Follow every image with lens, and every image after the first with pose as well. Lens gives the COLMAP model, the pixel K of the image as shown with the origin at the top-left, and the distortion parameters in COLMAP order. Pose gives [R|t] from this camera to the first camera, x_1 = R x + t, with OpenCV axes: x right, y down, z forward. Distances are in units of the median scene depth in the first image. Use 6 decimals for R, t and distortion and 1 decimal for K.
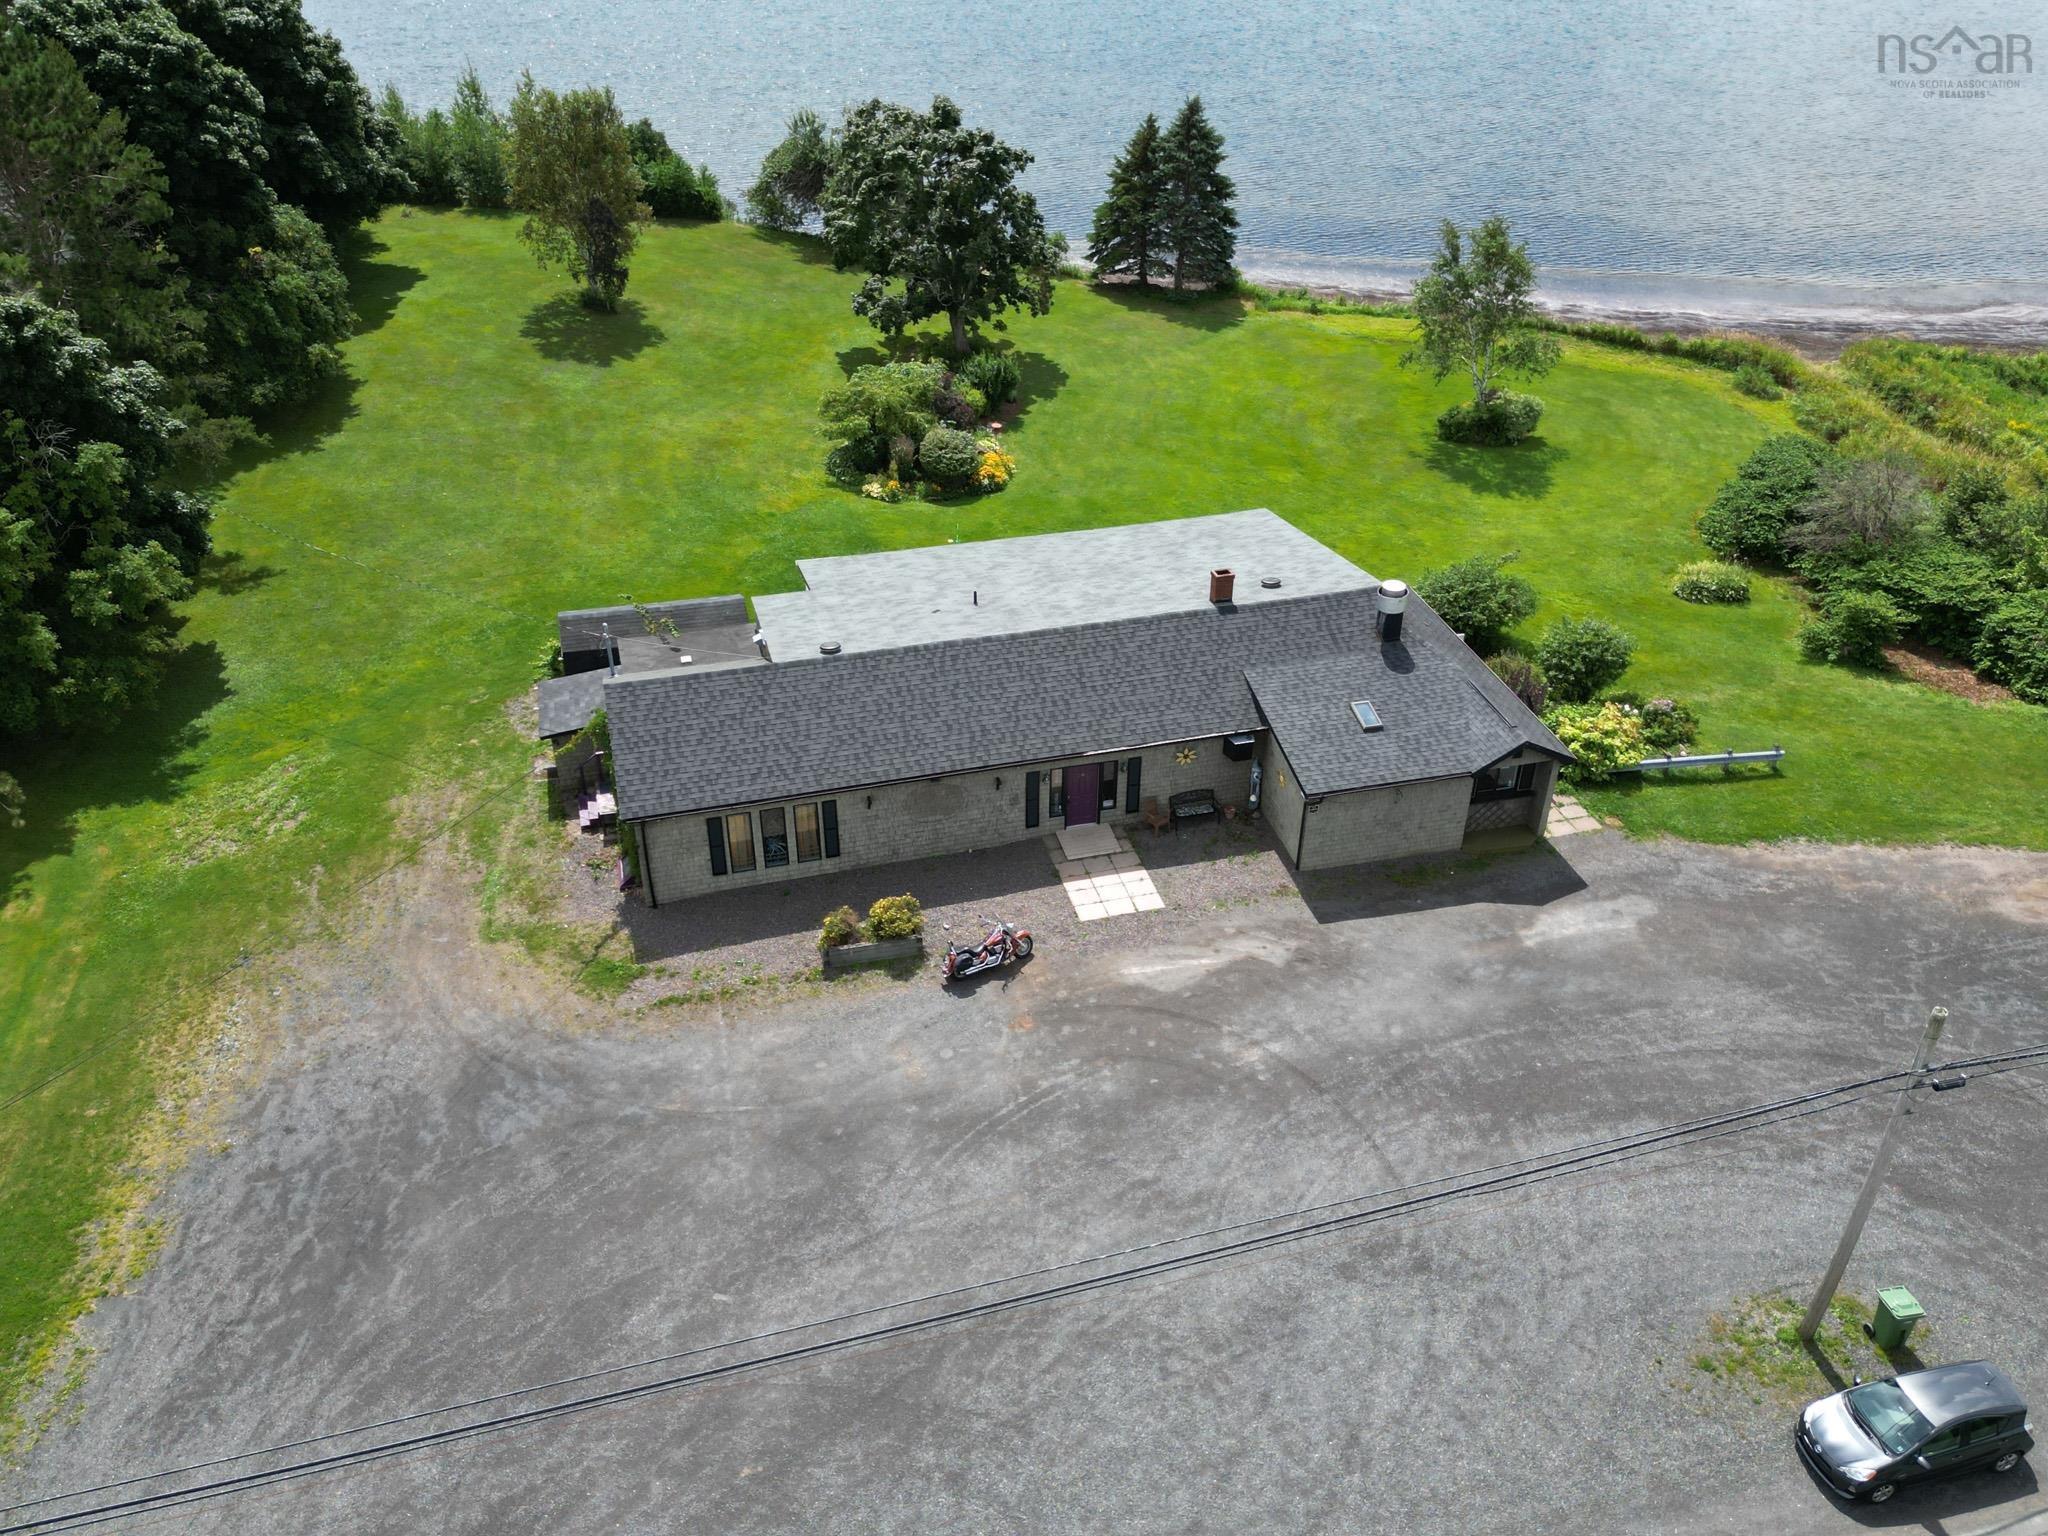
lens RADIAL K [[1693.7, 0, 1033.1], [0, 1693.7, 777.2], [0, 0, 1]] dist [0.075534, -0.081795]
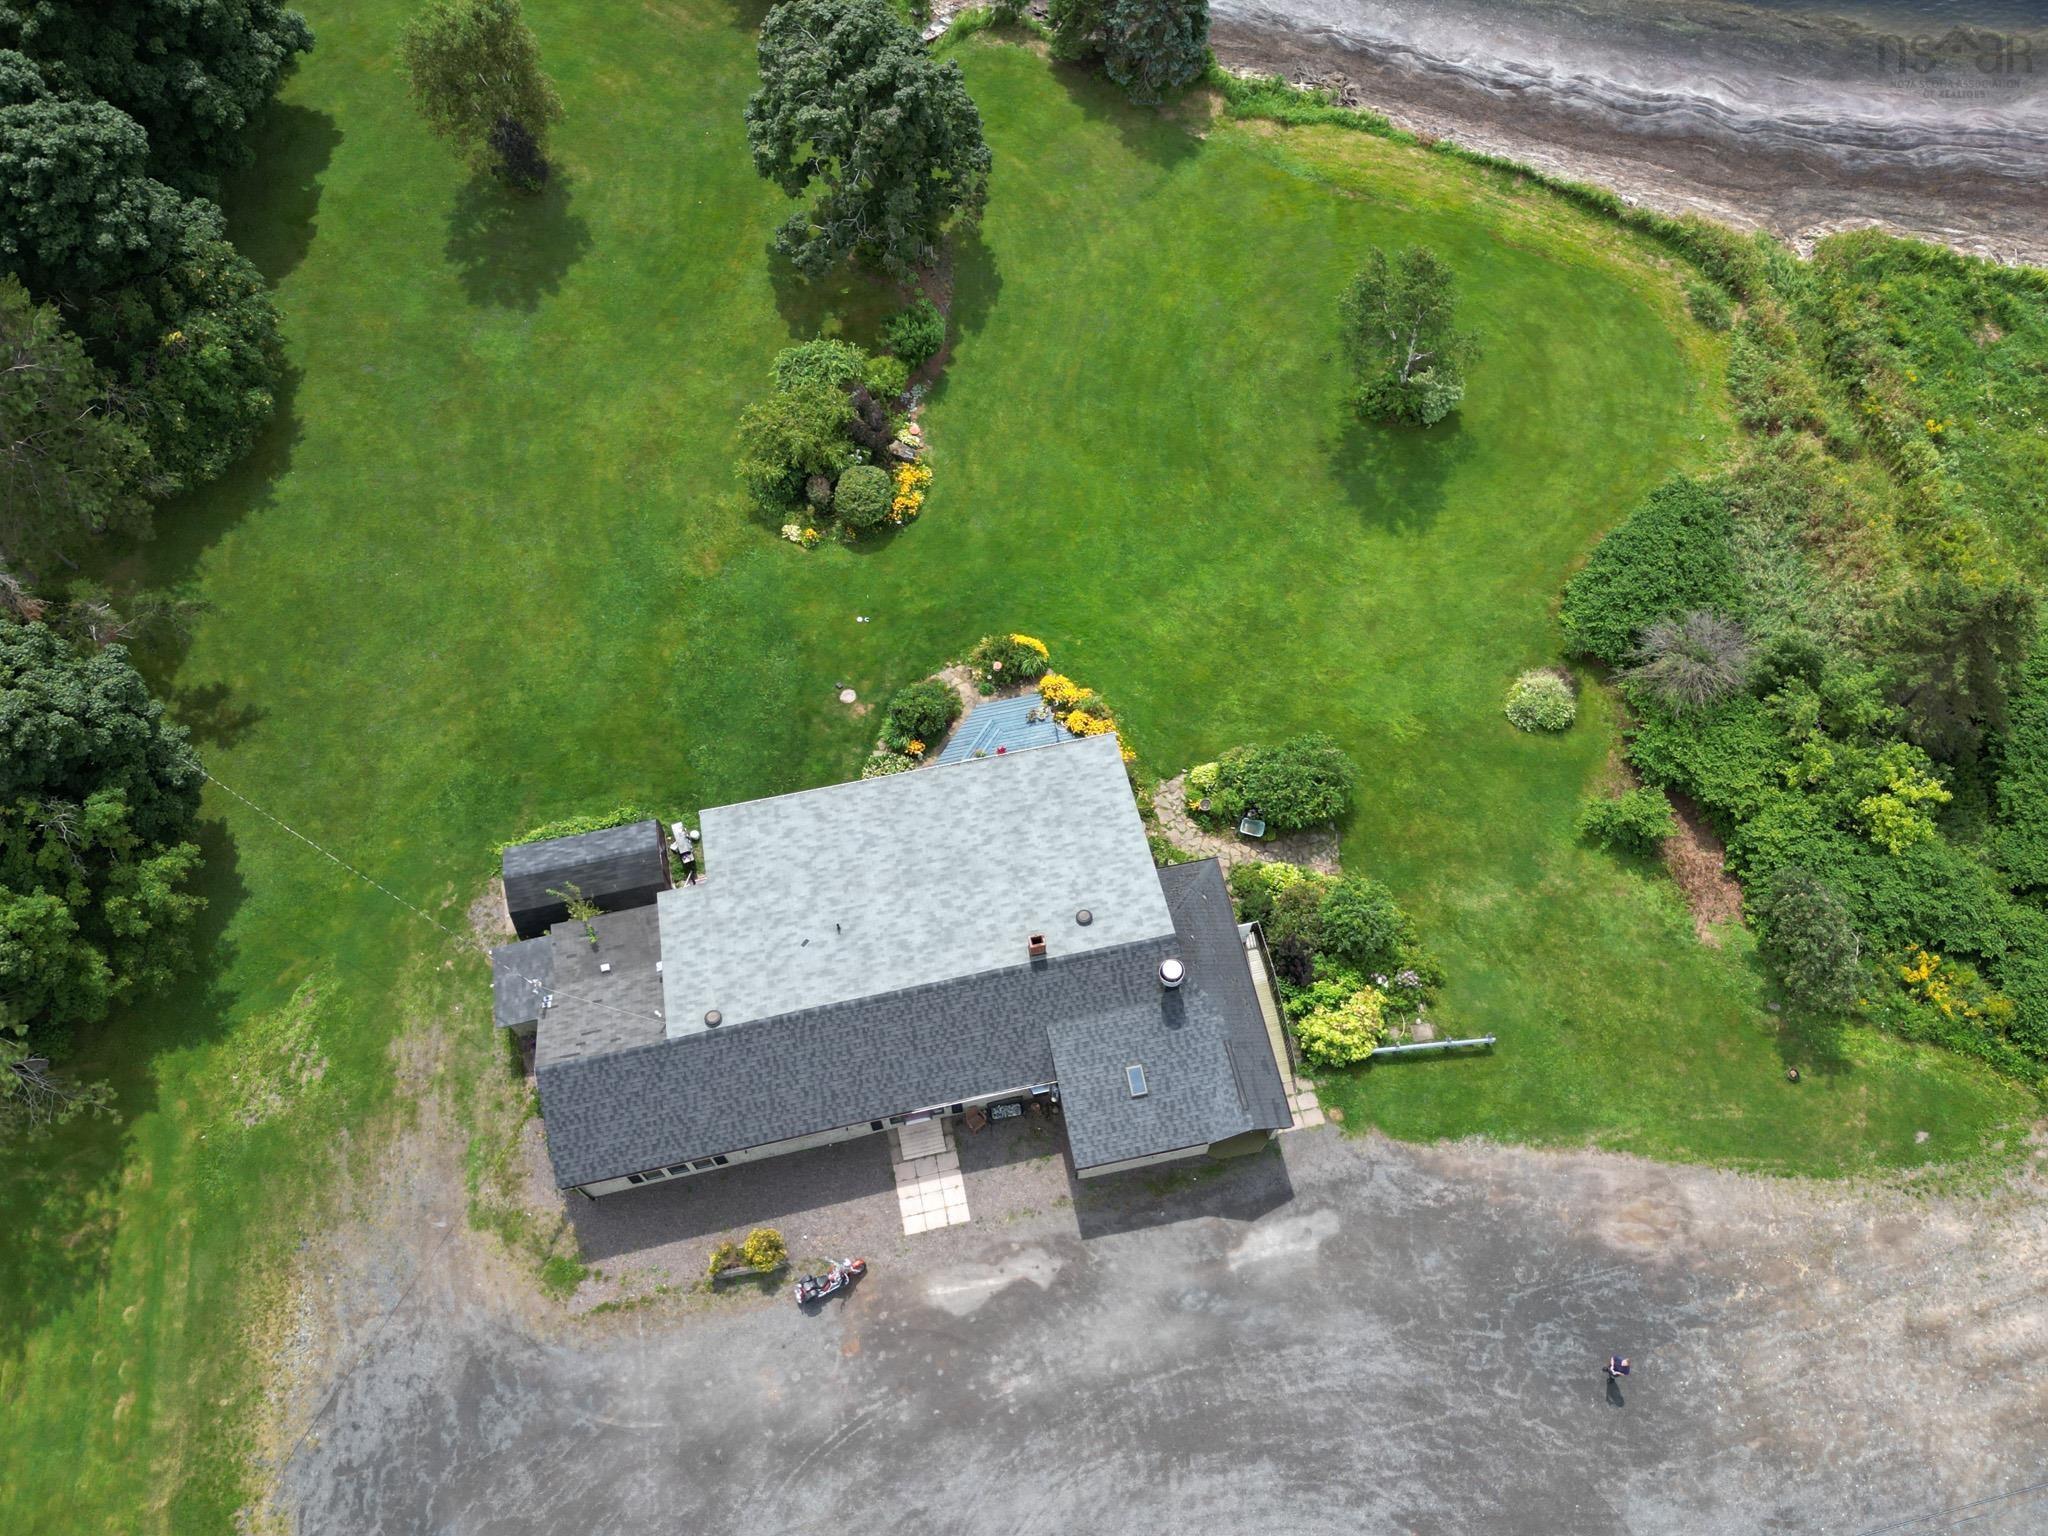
lens RADIAL K [[1693.7, 0, 1033.1], [0, 1693.7, 777.2], [0, 0, 1]] dist [0.075534, -0.081795]
pose [[0.998437, 0.045173, -0.032921, 0.155184], [-0.022711, 0.866007, 0.499515, -0.894887], [0.051075, -0.497987, 0.865679, 0.008983]]
